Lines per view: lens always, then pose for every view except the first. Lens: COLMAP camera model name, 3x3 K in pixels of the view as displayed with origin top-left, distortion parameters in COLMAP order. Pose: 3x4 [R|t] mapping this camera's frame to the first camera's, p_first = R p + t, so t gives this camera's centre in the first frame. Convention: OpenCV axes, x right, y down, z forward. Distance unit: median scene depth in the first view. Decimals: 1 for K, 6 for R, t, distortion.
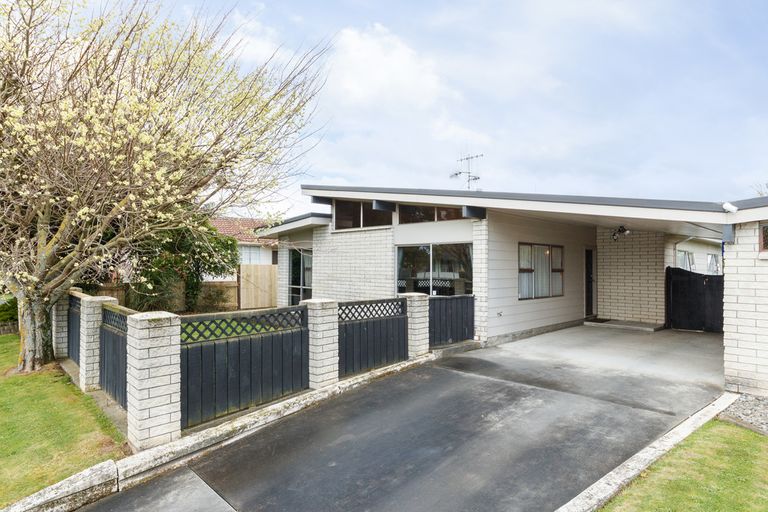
lens RADIAL K [[433.1, 0, 383.1], [0, 433.1, 261.1], [0, 0, 1]] dist [0.000170, 0.000462]
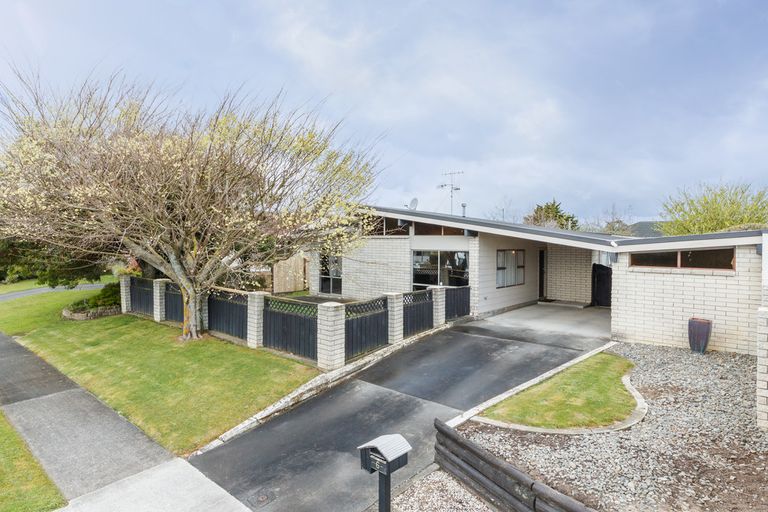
lens RADIAL K [[428.6, 0, 384.6], [0, 428.6, 253.0], [0, 0, 1]] dist [-0.003383, 0.000051]
pose [[0.995428, 0.002004, 0.095495, -0.321801], [-0.005002, 0.999502, 0.031159, -0.115841], [-0.095385, -0.031494, 0.994942, -0.650569]]
